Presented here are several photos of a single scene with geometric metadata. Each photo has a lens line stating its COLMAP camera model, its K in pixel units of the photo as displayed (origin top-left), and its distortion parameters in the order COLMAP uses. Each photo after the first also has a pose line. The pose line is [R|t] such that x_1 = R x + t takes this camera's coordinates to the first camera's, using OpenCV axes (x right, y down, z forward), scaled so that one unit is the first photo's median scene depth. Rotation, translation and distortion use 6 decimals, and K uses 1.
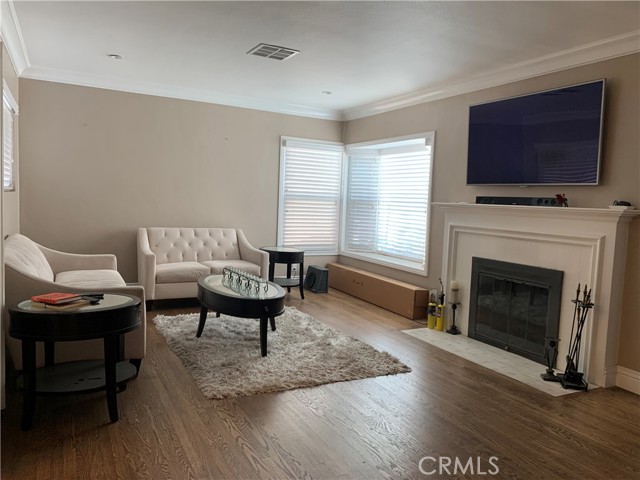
lens RADIAL K [[487.2, 0, 316.6], [0, 487.2, 237.0], [0, 0, 1]] dist [0.046234, -0.054498]
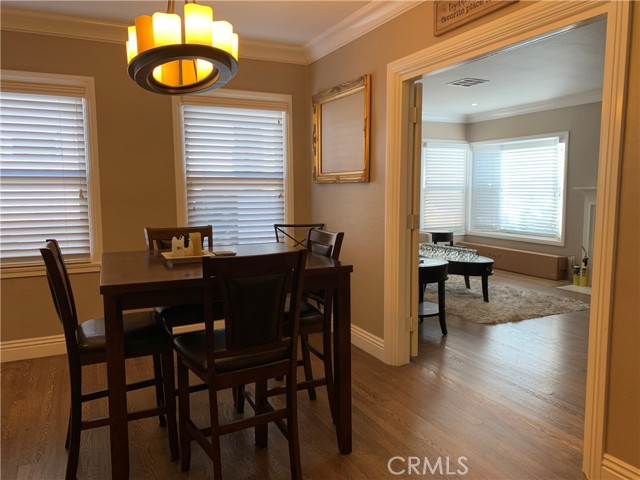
lens RADIAL K [[487.2, 0, 323.6], [0, 487.2, 241.9], [0, 0, 1]] dist [0.046234, -0.054498]
pose [[0.998598, -0.042589, -0.031451, -0.289173], [0.043547, 0.998588, 0.030434, 0.002429], [0.030110, -0.031761, 0.999042, -0.235266]]
